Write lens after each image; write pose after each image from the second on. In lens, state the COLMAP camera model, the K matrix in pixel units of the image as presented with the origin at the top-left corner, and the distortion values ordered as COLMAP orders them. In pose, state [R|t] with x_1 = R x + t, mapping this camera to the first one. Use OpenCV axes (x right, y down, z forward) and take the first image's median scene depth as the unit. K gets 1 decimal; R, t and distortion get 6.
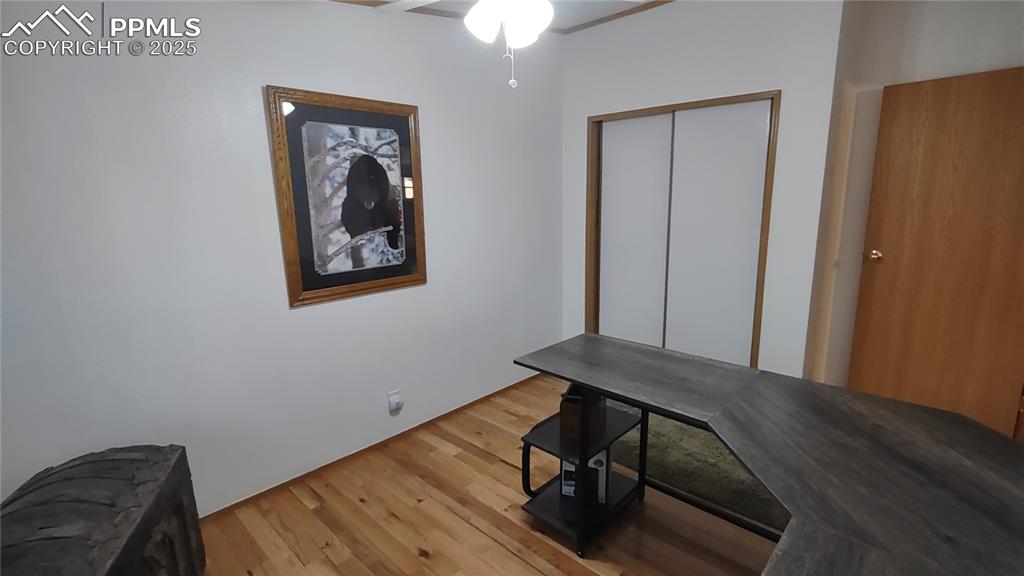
lens RADIAL K [[465.0, 0, 513.5], [0, 465.0, 283.9], [0, 0, 1]] dist [-0.002805, 0.000173]
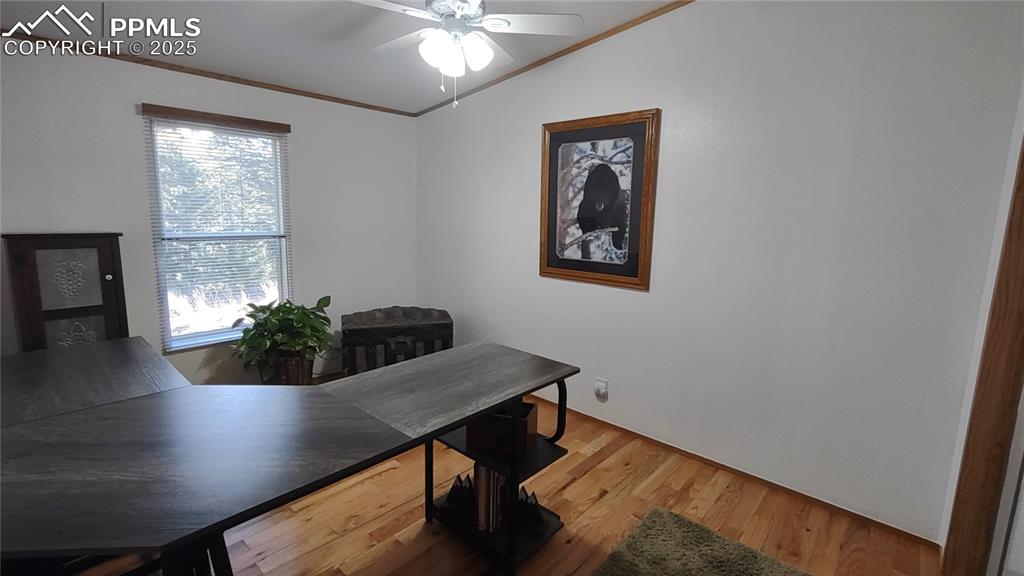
lens RADIAL K [[465.0, 0, 513.5], [0, 465.0, 283.9], [0, 0, 1]] dist [-0.002805, 0.000173]
pose [[0.020568, 0.175477, -0.984269, 0.861808], [-0.210465, 0.963177, 0.167319, -0.135546], [0.977385, 0.203713, 0.056742, 0.772099]]
